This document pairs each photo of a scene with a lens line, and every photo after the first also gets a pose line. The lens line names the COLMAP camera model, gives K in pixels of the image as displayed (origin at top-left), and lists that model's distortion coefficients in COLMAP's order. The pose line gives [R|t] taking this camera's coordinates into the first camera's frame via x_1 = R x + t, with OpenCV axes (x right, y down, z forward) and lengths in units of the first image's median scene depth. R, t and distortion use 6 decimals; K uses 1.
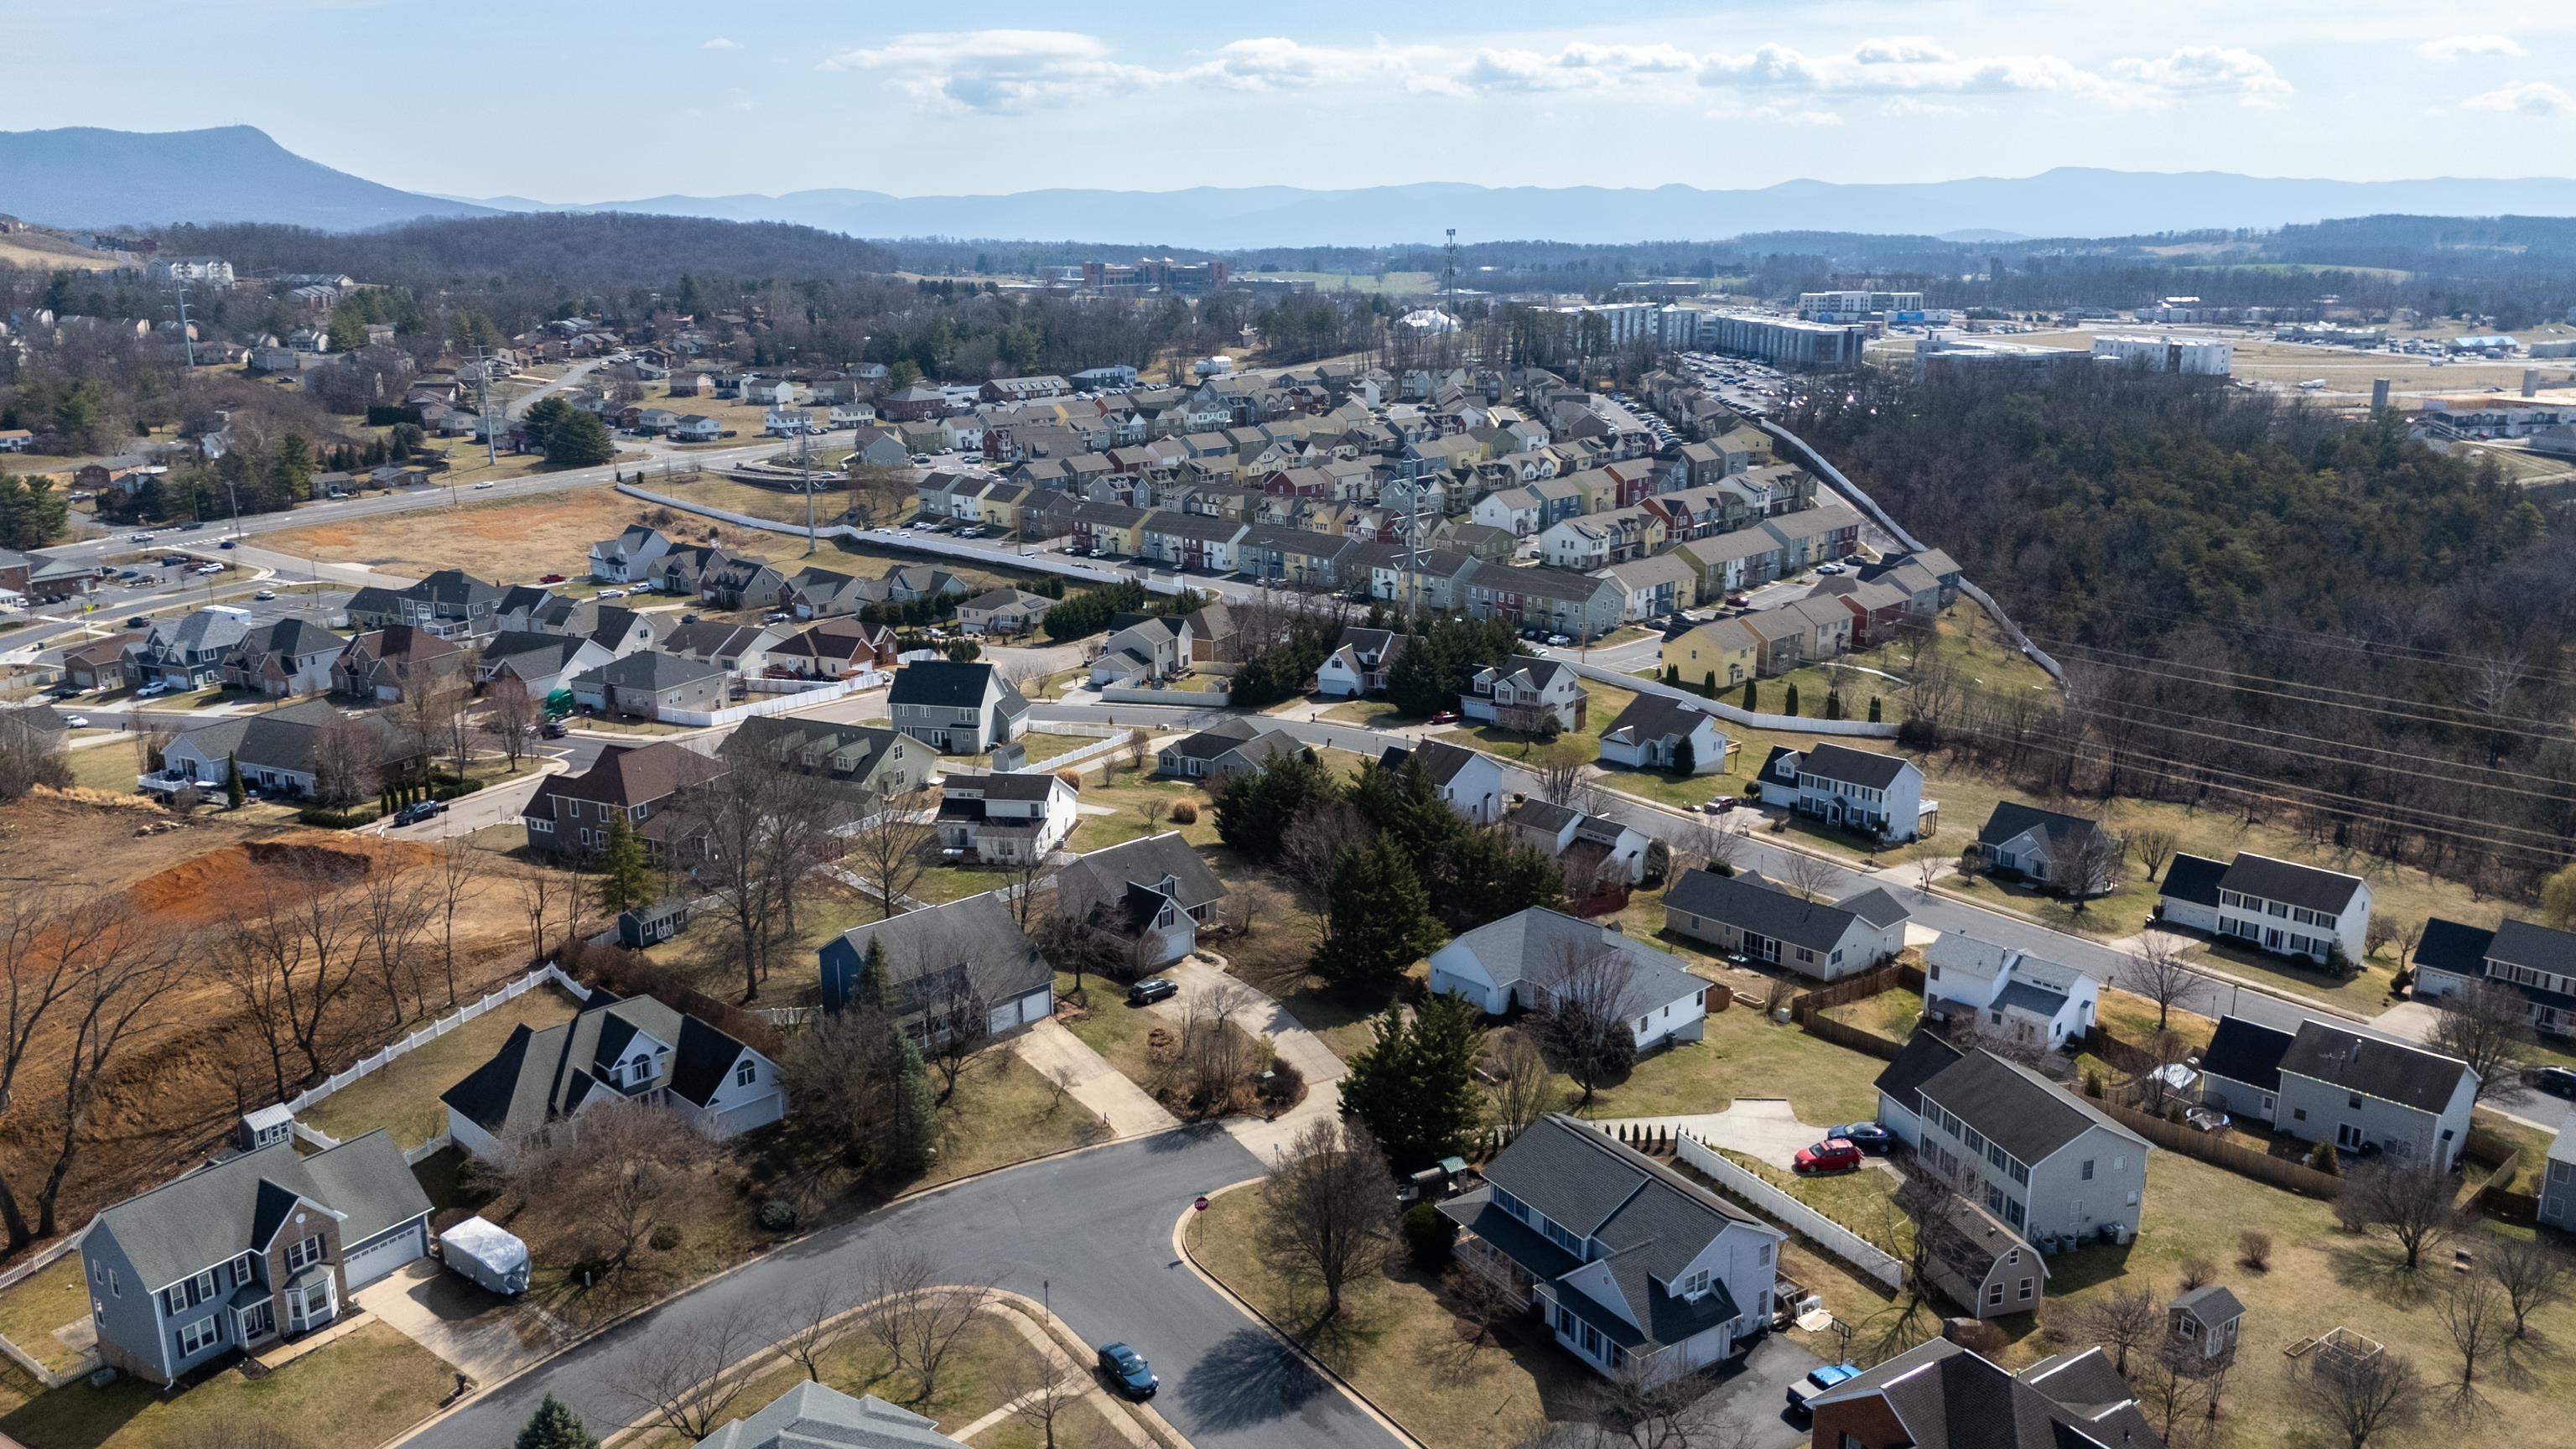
lens RADIAL K [[1897.4, 0, 1288.0], [0, 1897.4, 724.5], [0, 0, 1]] dist [0.091226, -0.117973]
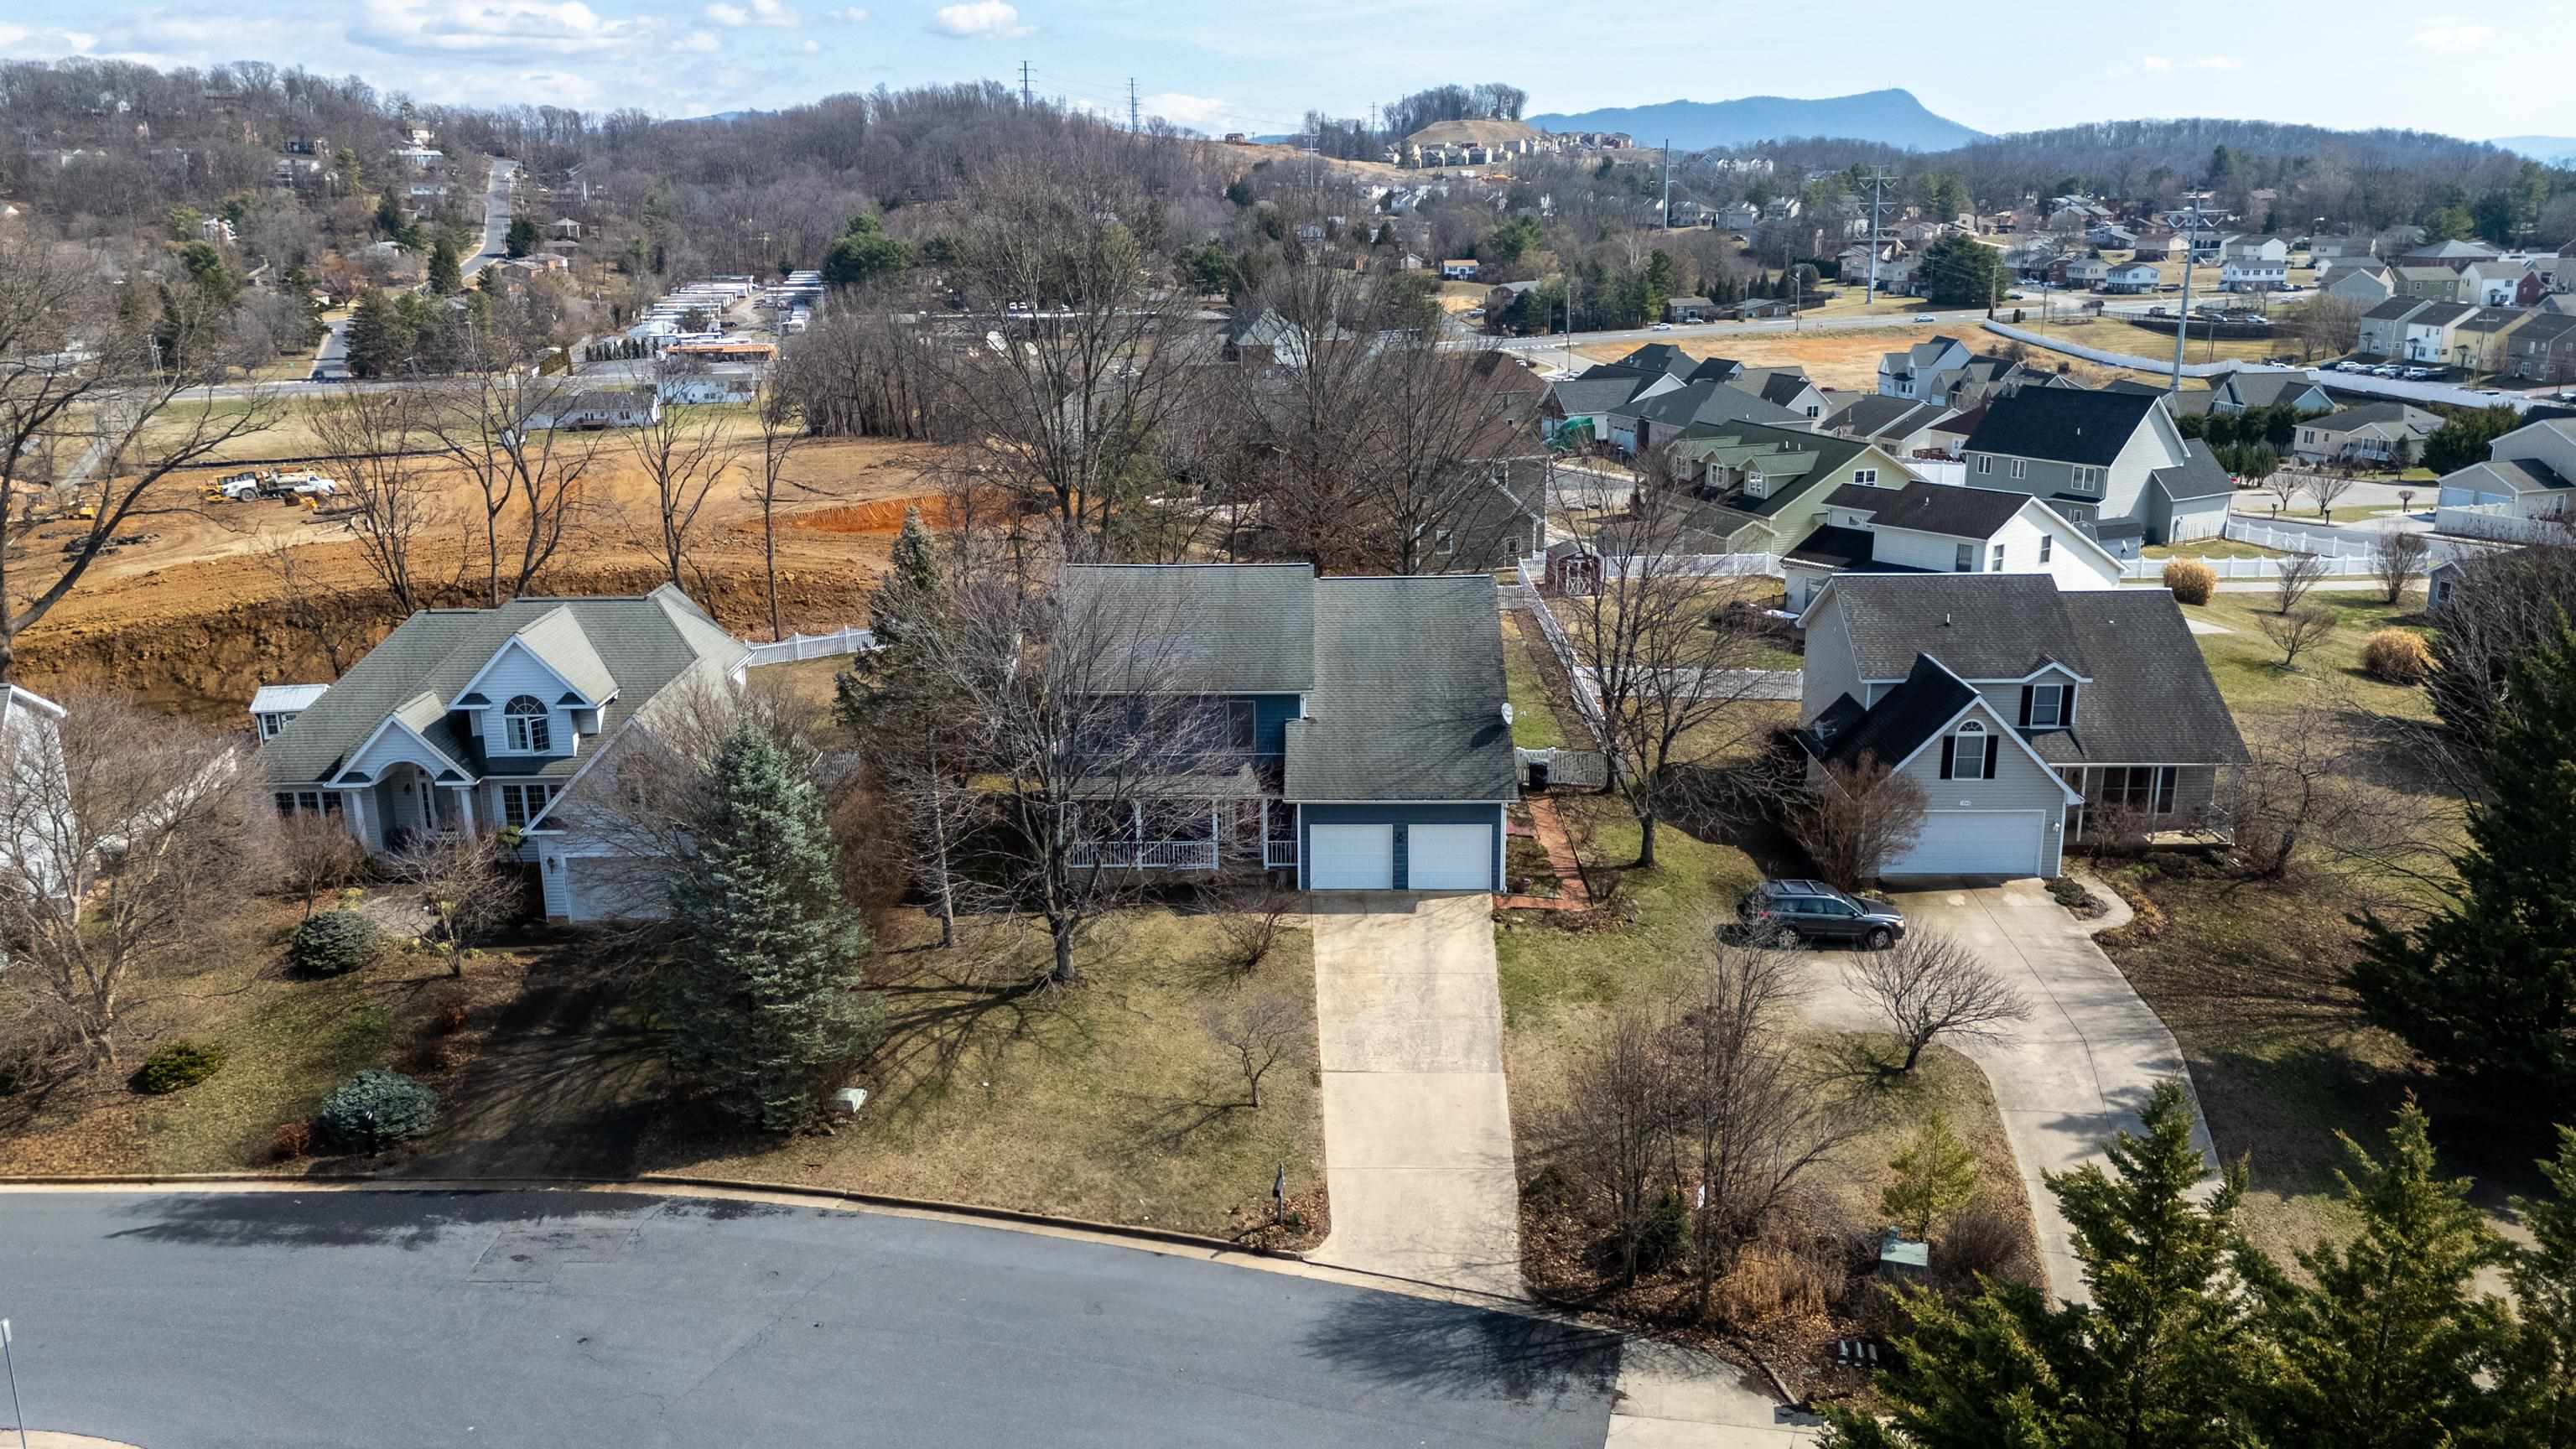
lens RADIAL K [[1889.9, 0, 1282.3], [0, 1889.9, 740.9], [0, 0, 1]] dist [0.061141, -0.052325]
pose [[0.713009, 0.191547, -0.674484, 0.074798], [-0.172203, 0.980336, 0.096367, 0.074372], [0.679680, 0.047438, 0.731973, 0.549594]]
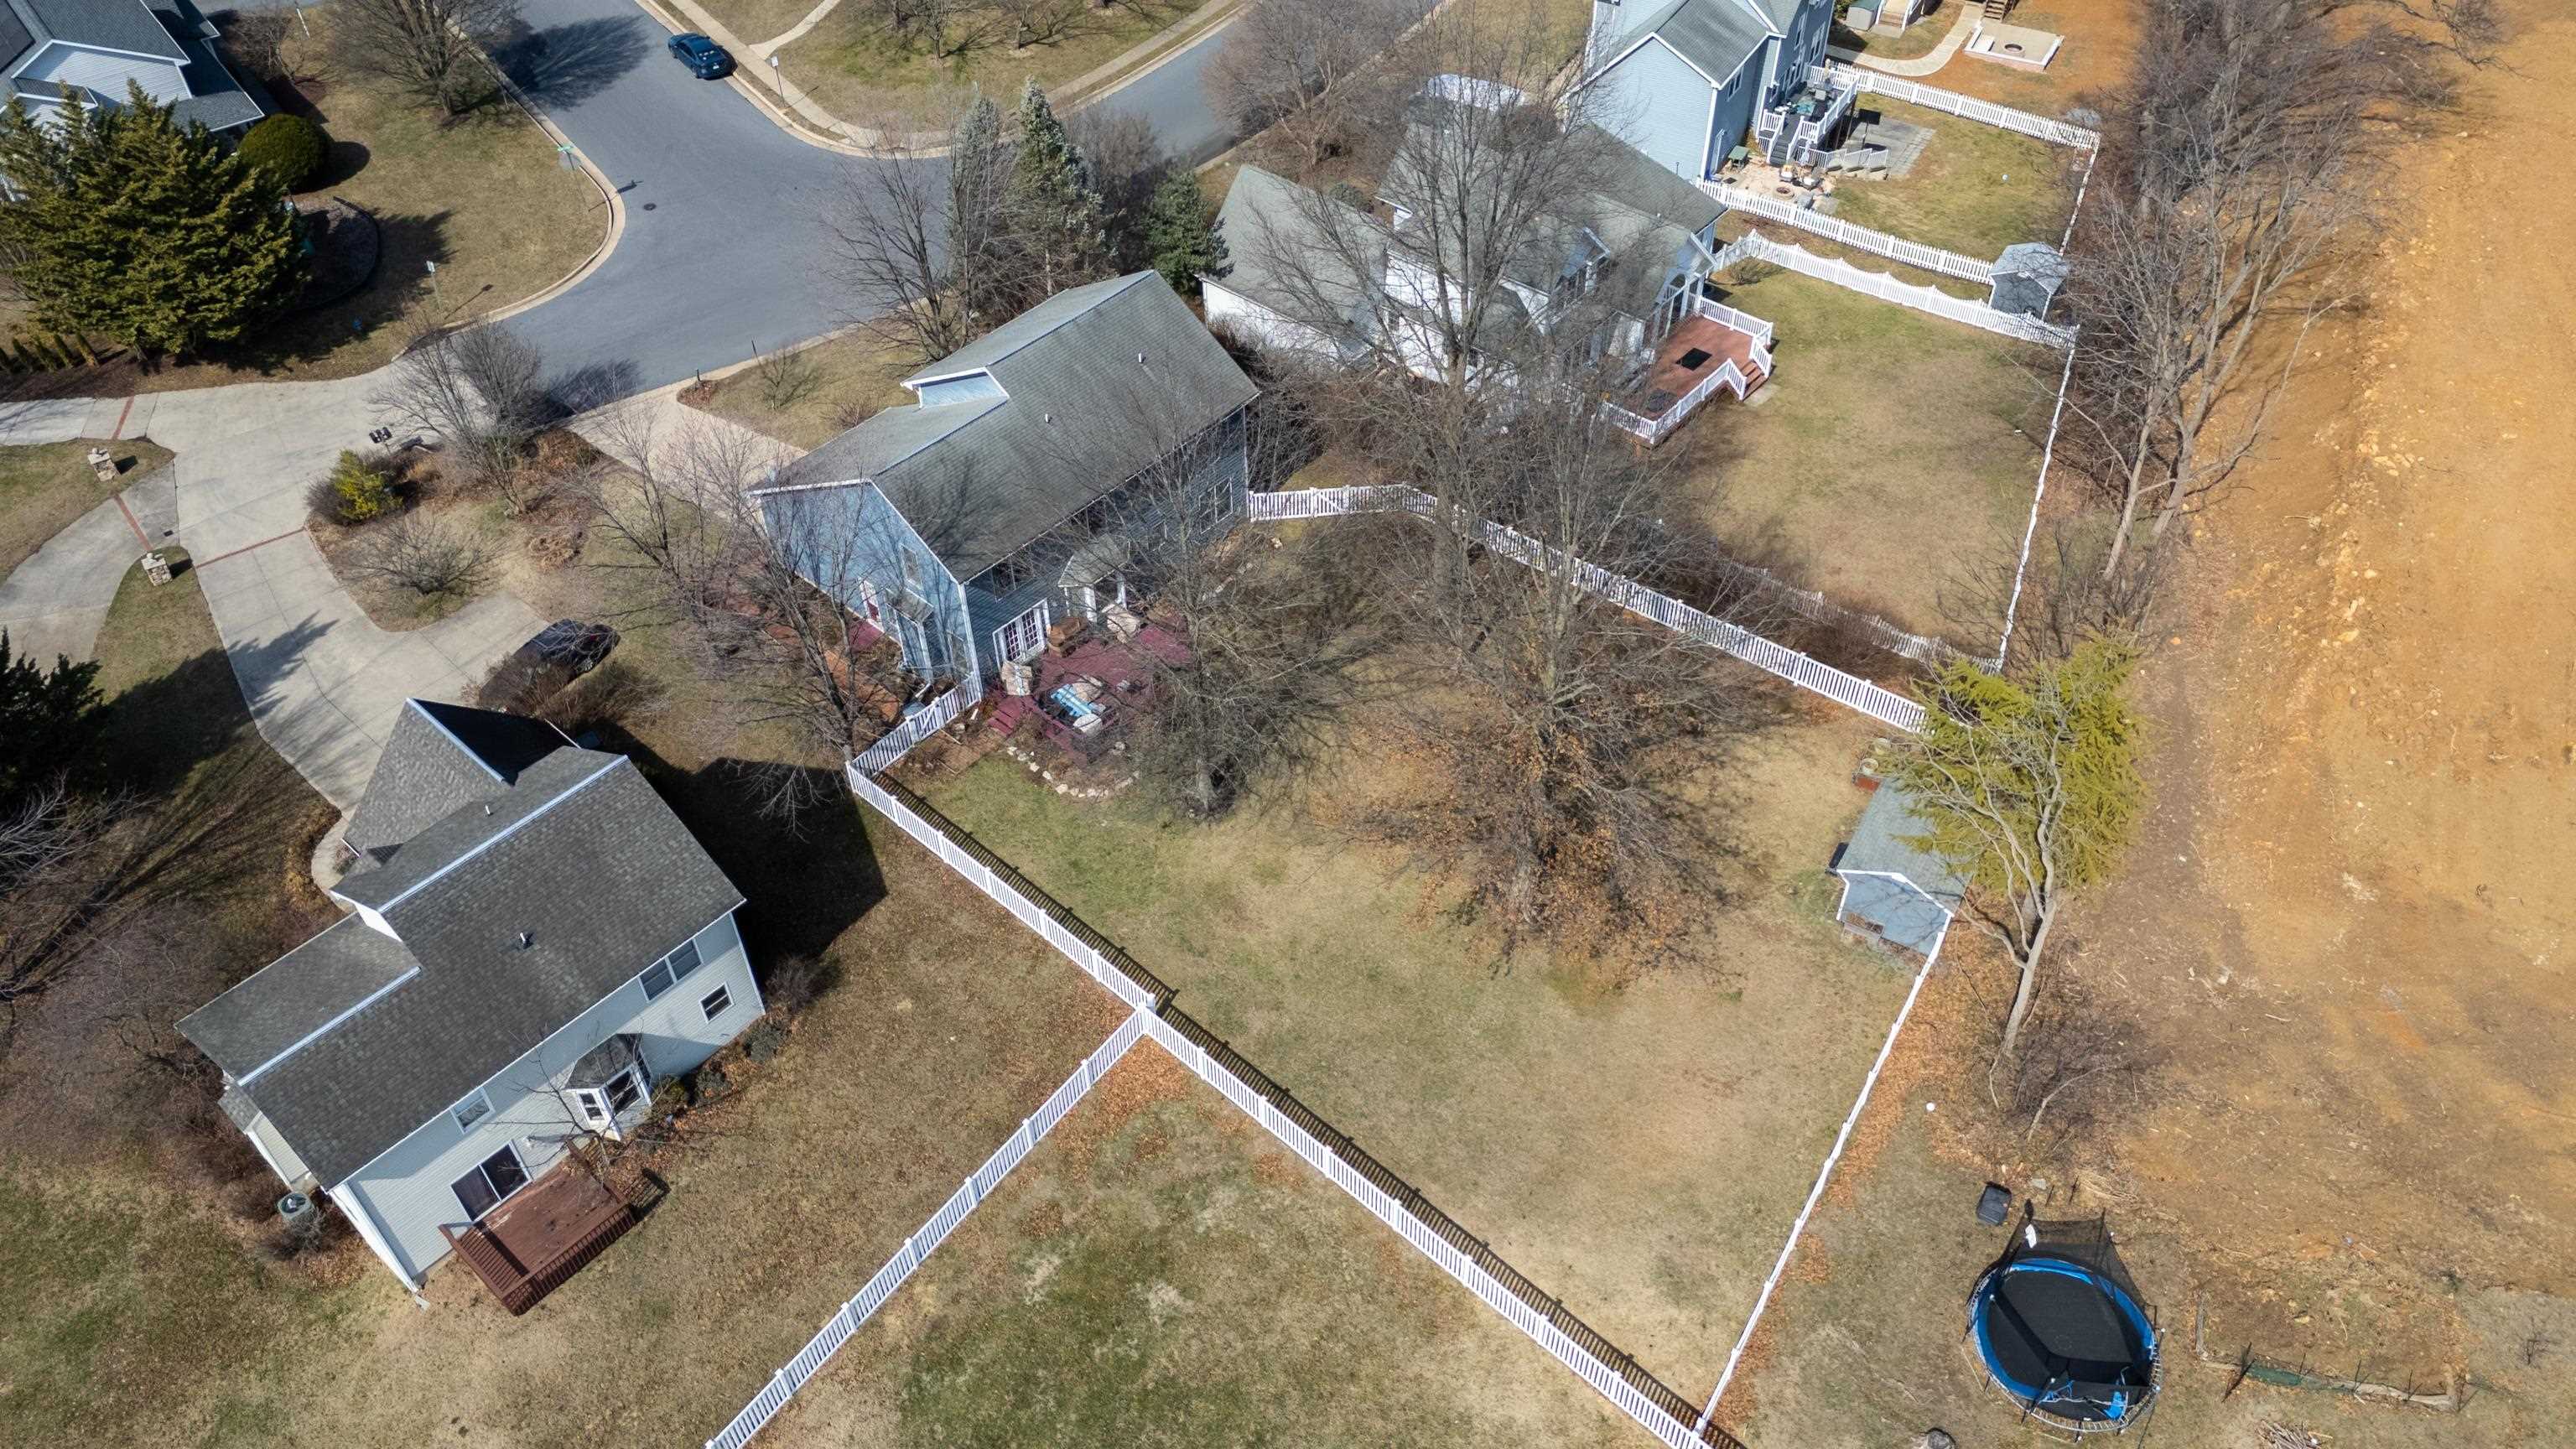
lens RADIAL K [[1889.9, 0, 1282.3], [0, 1889.9, 740.9], [0, 0, 1]] dist [0.061141, -0.052325]
pose [[-0.997152, 0.062307, -0.042503, -0.178703], [-0.005774, 0.498812, 0.866691, -0.186054], [0.075202, 0.864468, -0.497031, 1.018009]]
